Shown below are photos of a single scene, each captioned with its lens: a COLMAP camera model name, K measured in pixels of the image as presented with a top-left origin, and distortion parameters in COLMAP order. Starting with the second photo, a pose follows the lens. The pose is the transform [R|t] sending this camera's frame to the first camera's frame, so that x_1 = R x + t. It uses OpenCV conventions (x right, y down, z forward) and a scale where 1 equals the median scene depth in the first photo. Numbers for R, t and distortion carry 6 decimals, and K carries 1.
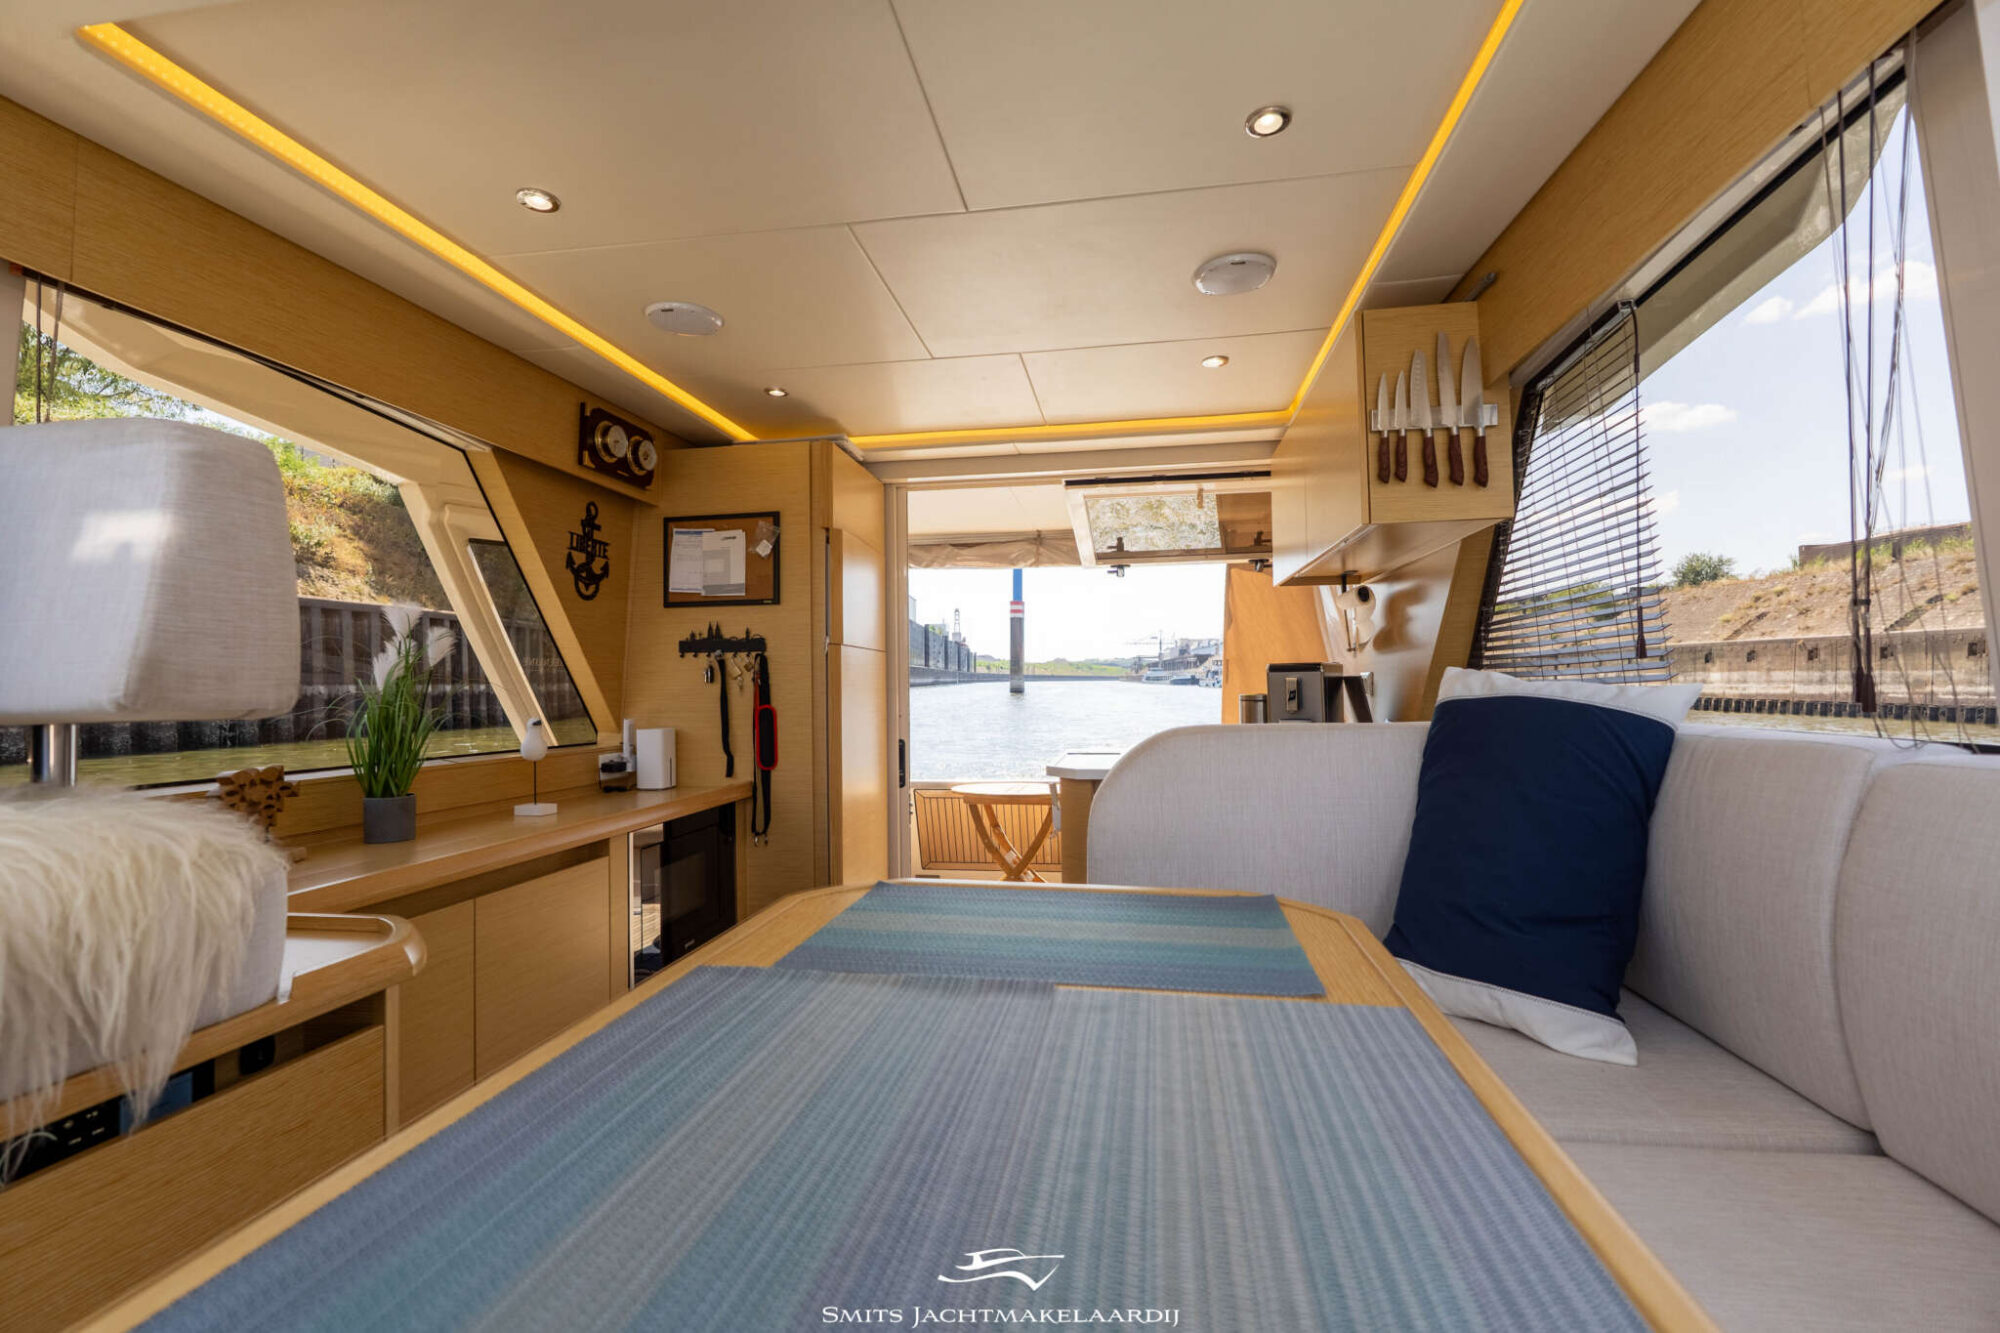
lens RADIAL K [[880.2, 0, 994.9], [0, 880.2, 664.2], [0, 0, 1]] dist [-0.002805, 0.000770]
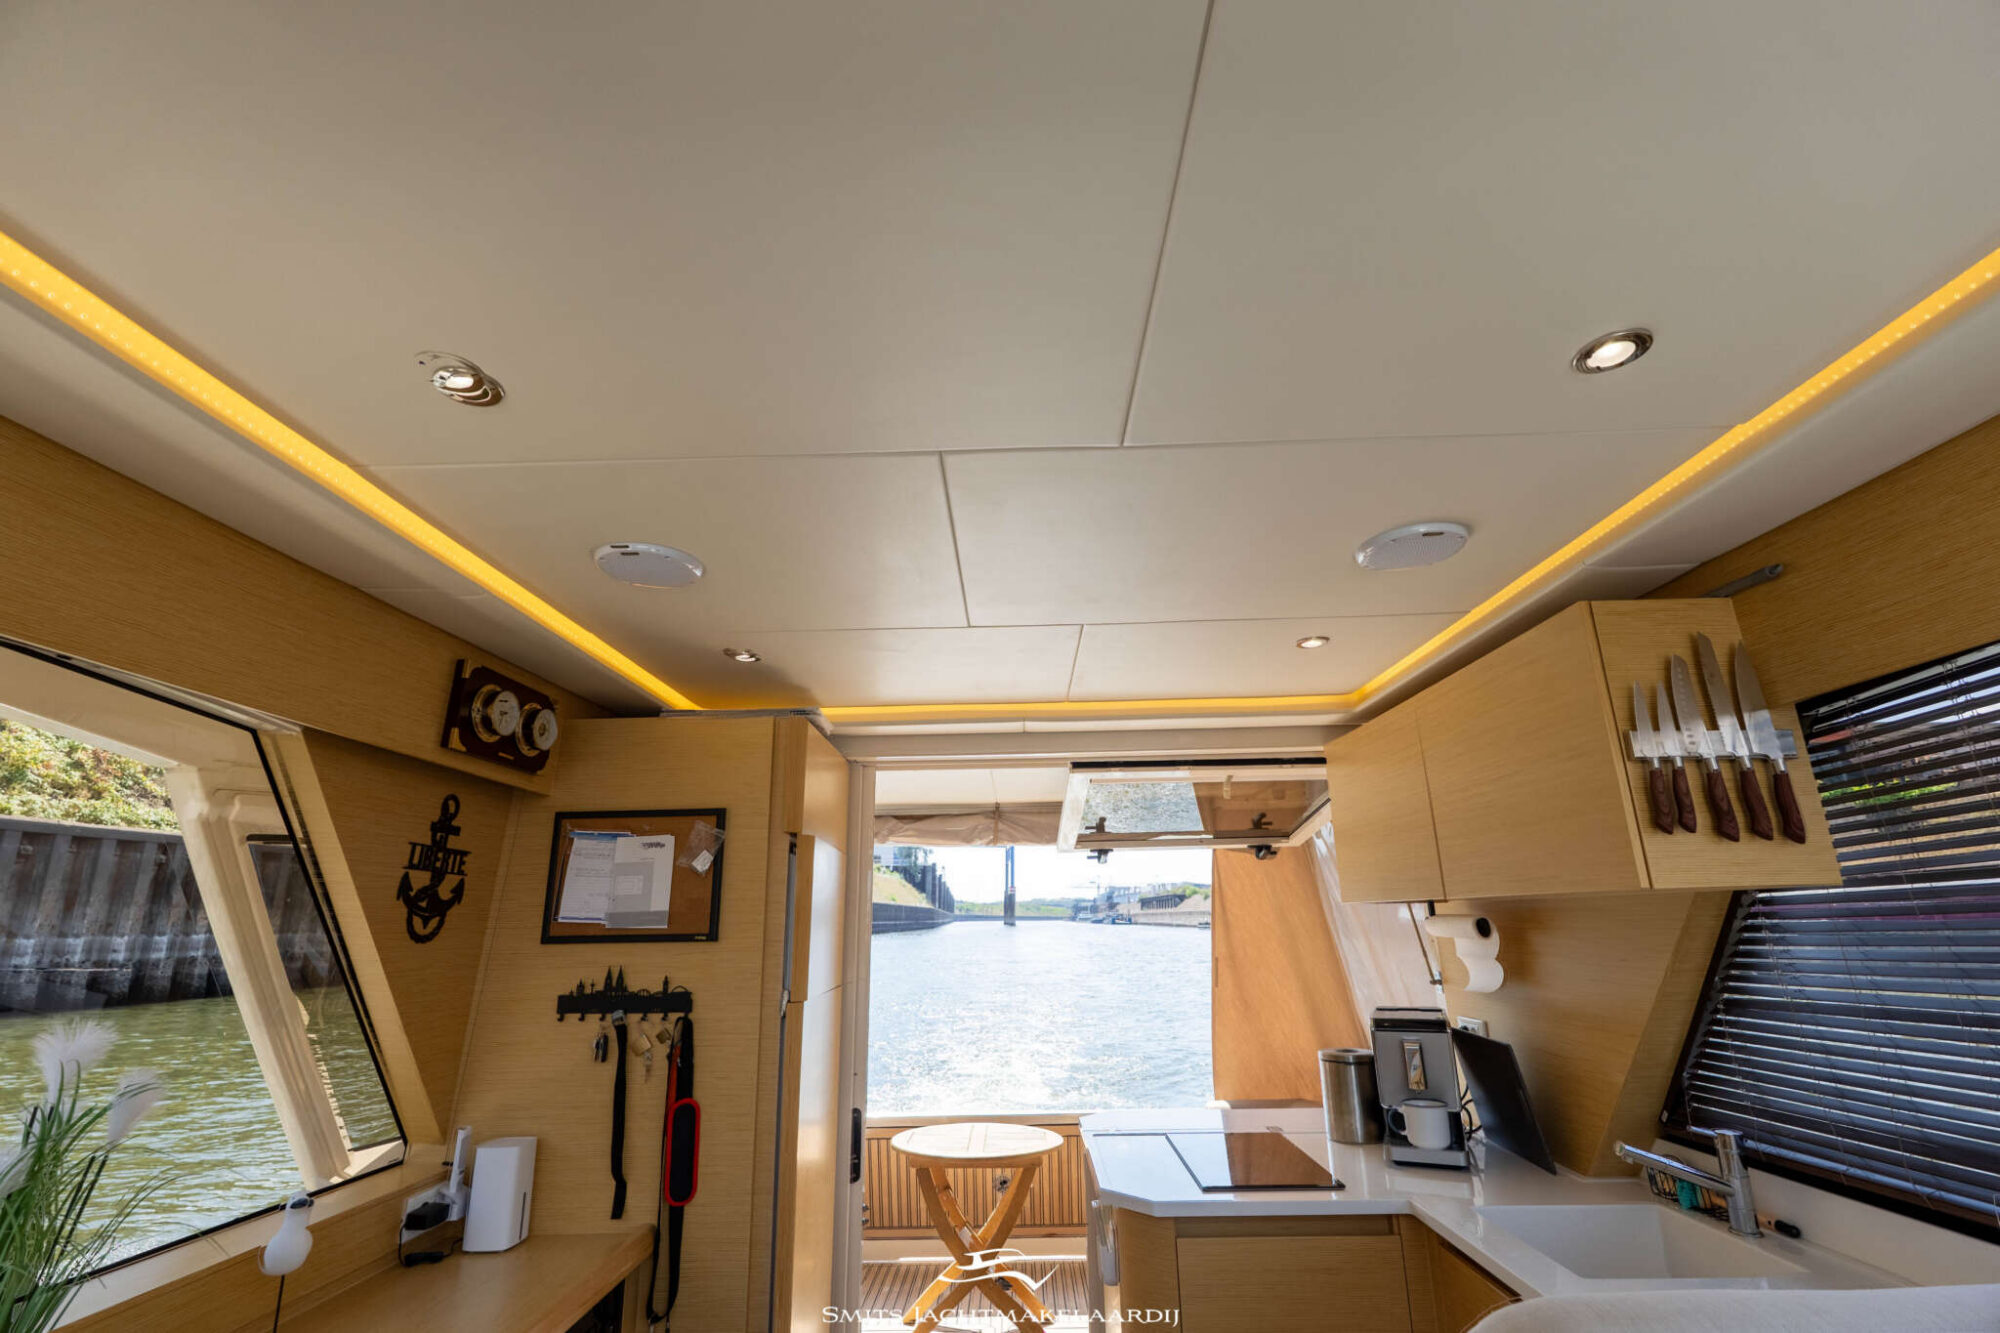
lens RADIAL K [[880.2, 0, 1000.0], [0, 880.2, 680.3], [0, 0, 1]] dist [-0.002805, 0.000770]
pose [[0.989422, 0.036156, 0.140488, -0.131561], [-0.000856, 0.969882, -0.243575, -0.103240], [-0.145064, 0.240878, 0.959653, 0.250069]]
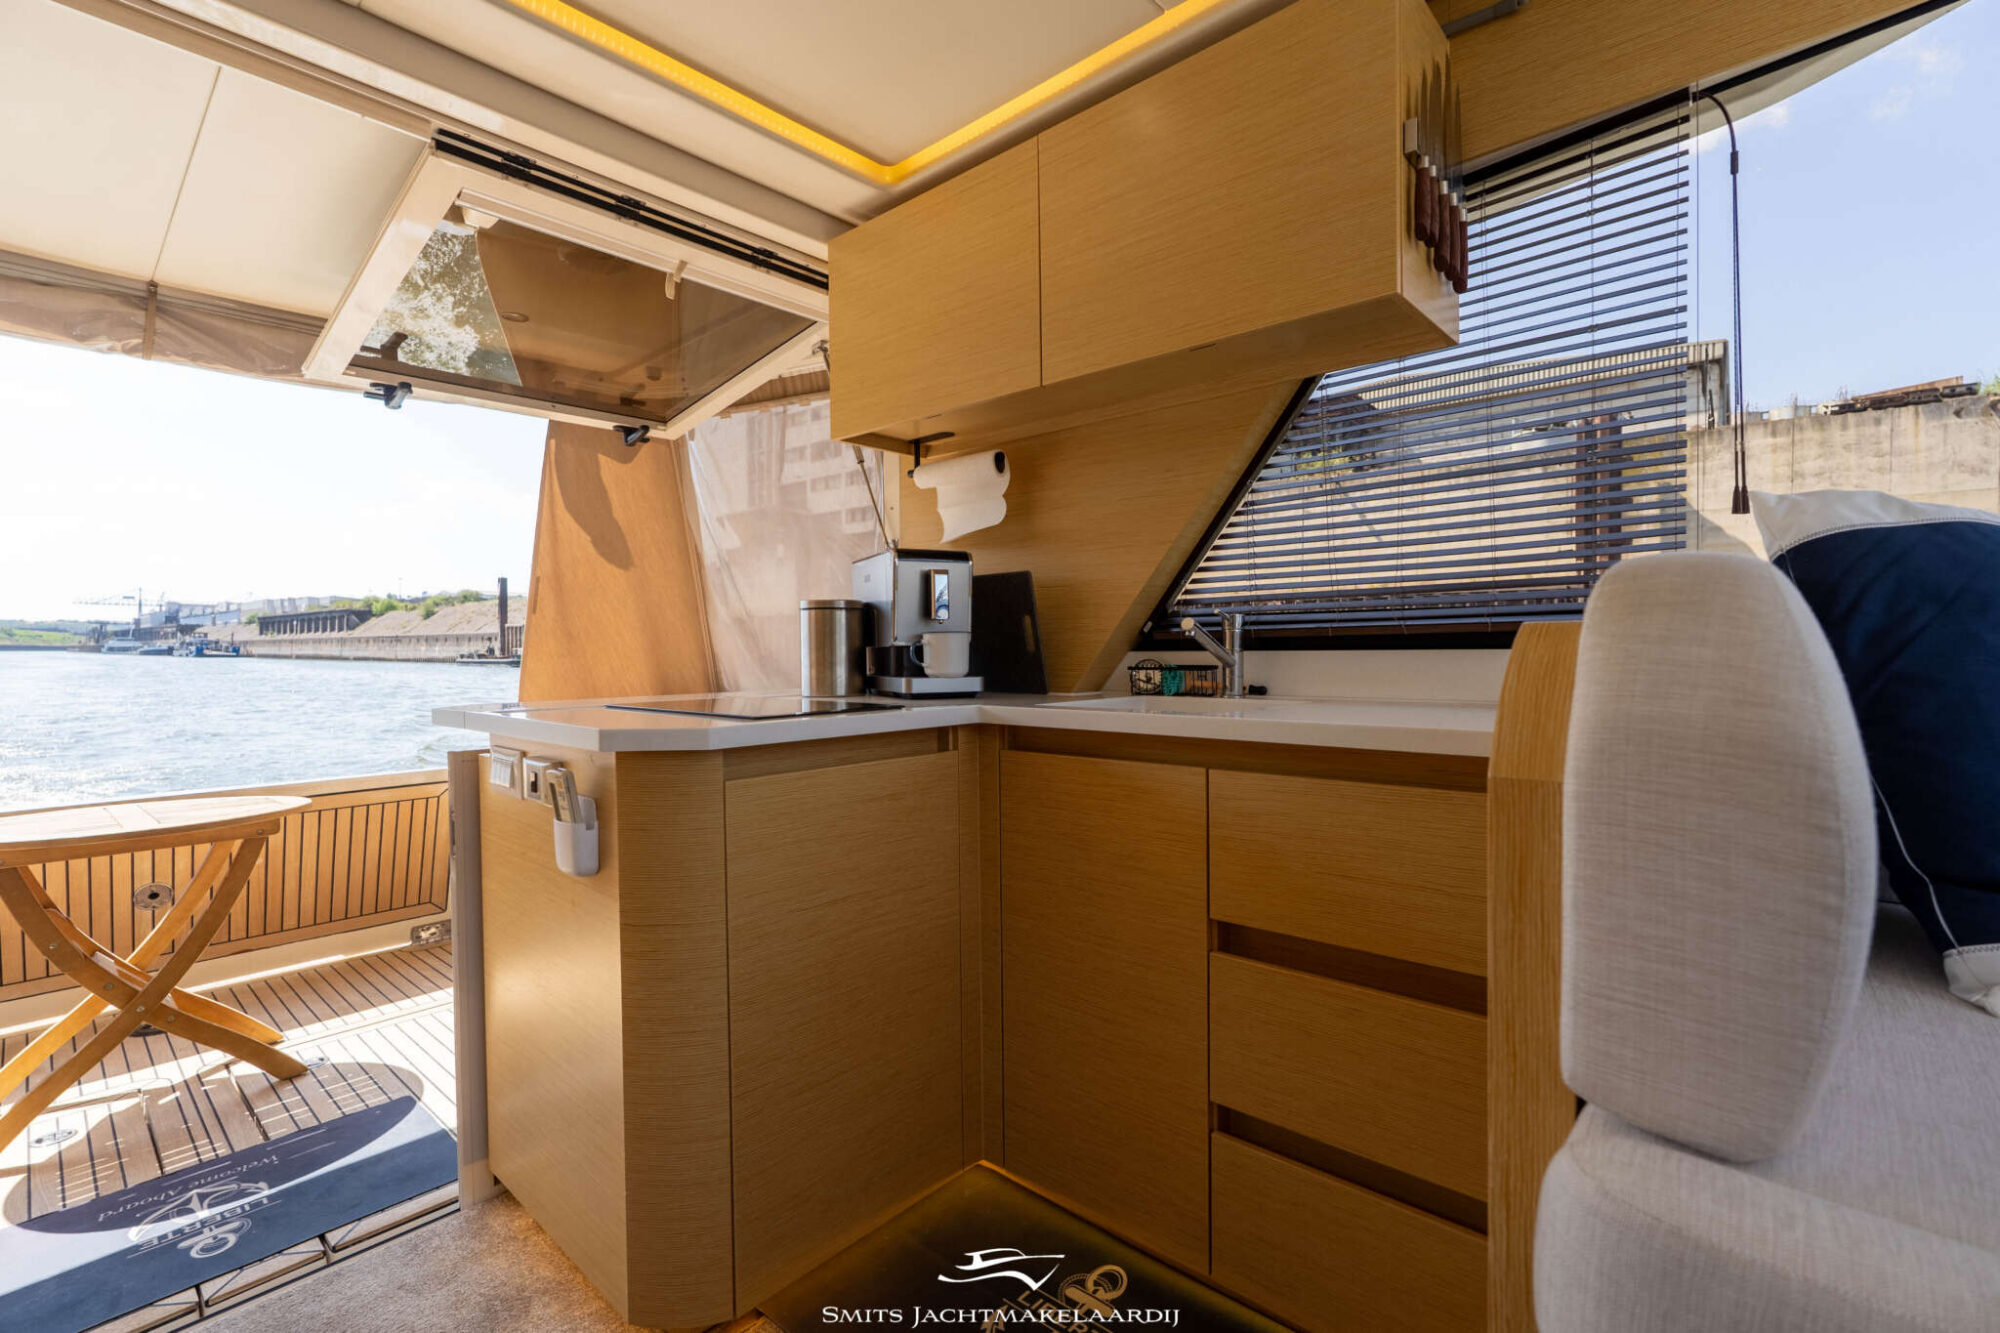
lens RADIAL K [[880.2, 0, 996.1], [0, 880.2, 668.2], [0, 0, 1]] dist [-0.002805, 0.000770]
pose [[0.537699, -0.008160, 0.843097, -0.196445], [-0.019713, 0.999558, 0.022247, 0.073782], [-0.842906, -0.028582, 0.537301, 0.612438]]
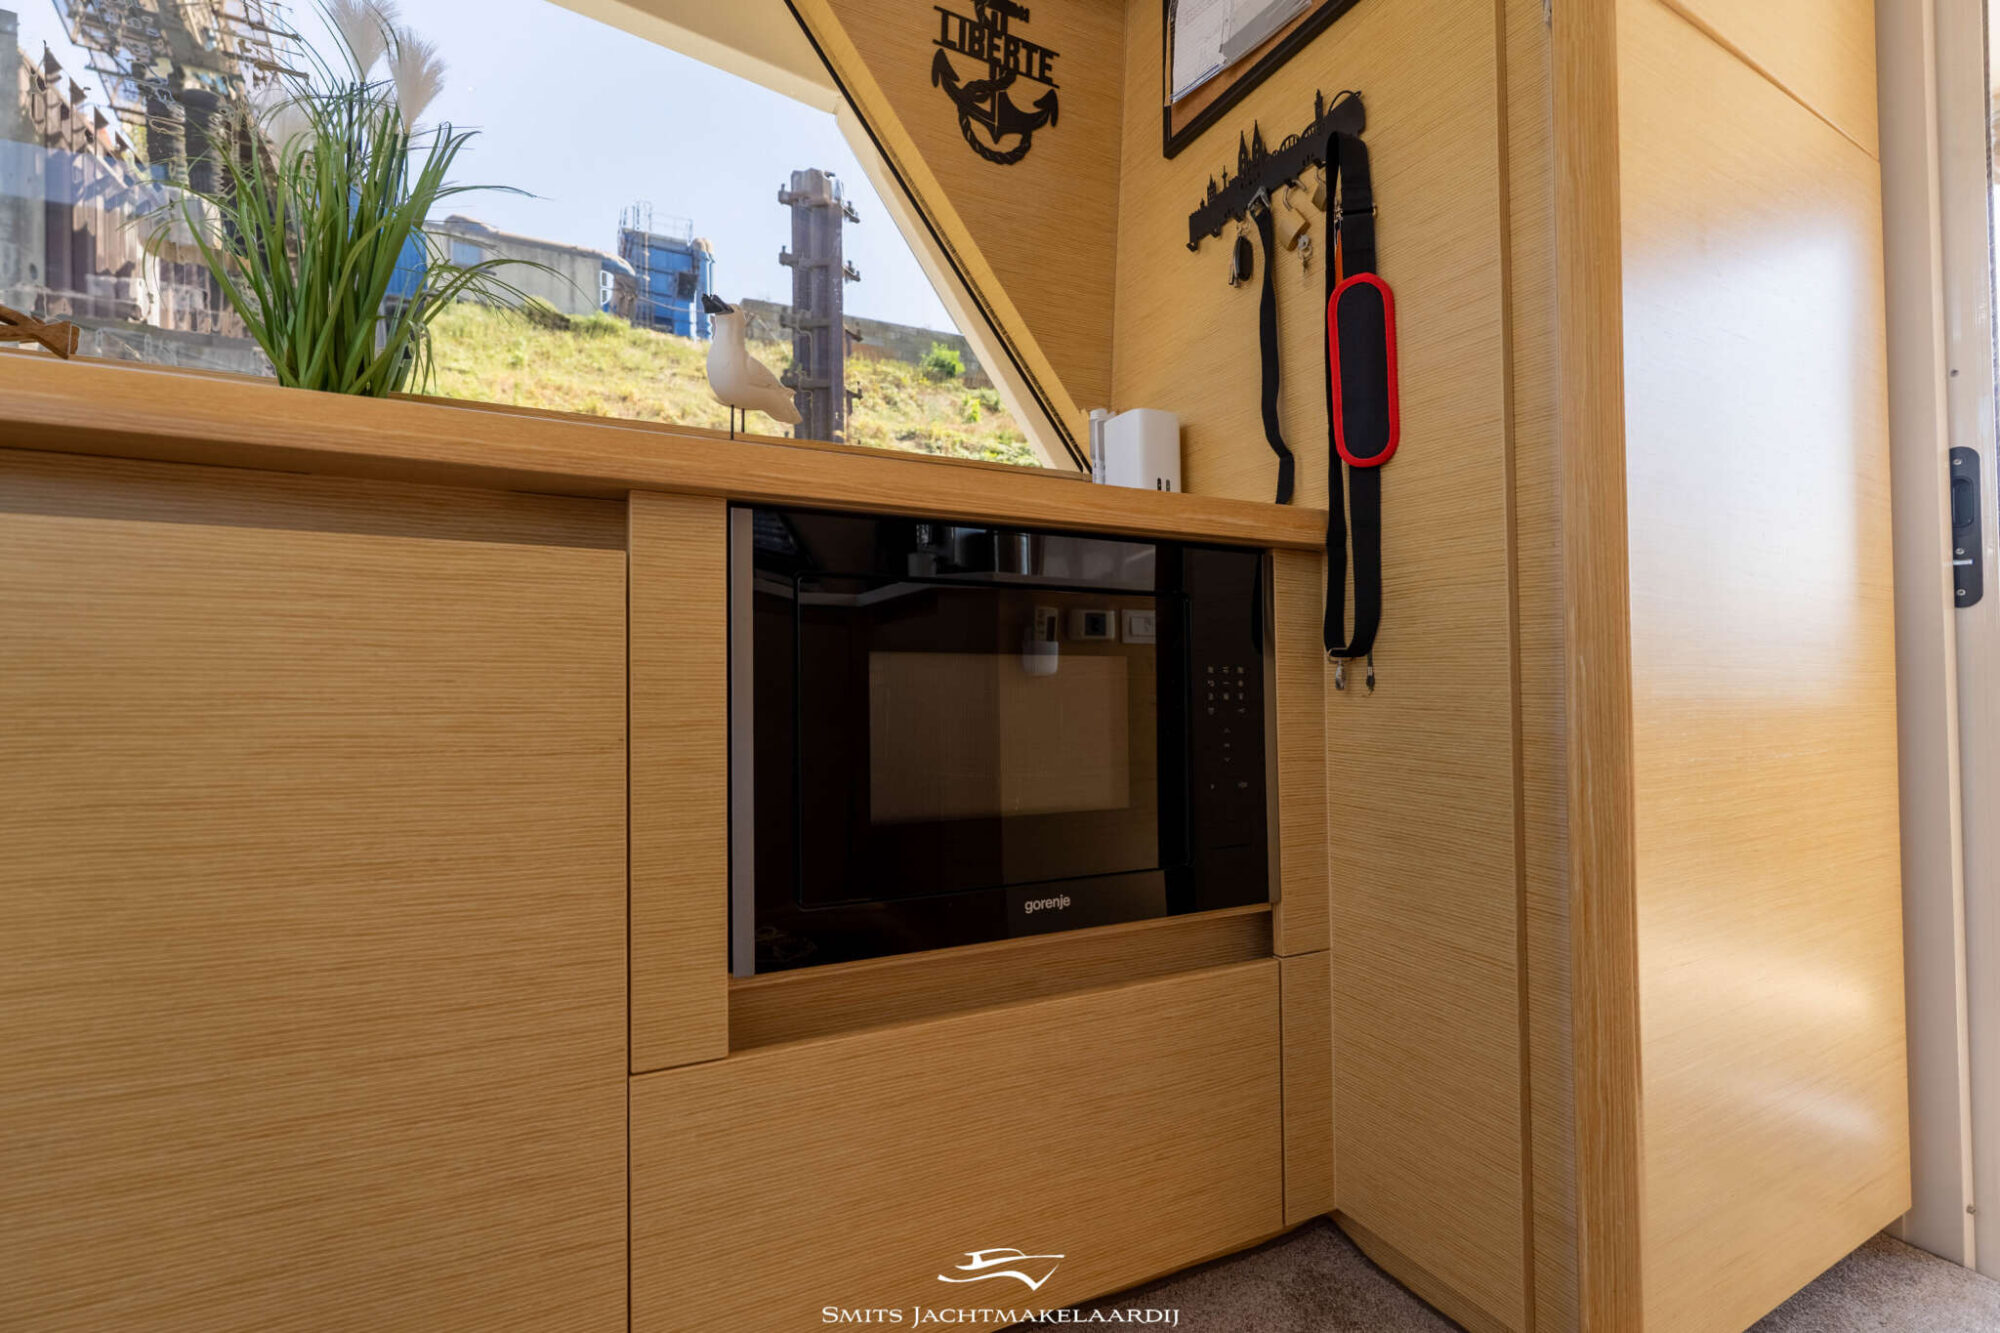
lens RADIAL K [[880.2, 0, 984.2], [0, 880.2, 642.4], [0, 0, 1]] dist [-0.002805, 0.000770]
pose [[0.579948, -0.000417, -0.814653, -0.067149], [0.013025, 0.999877, 0.008761, 0.189806], [0.814549, -0.015691, 0.579882, 0.700607]]
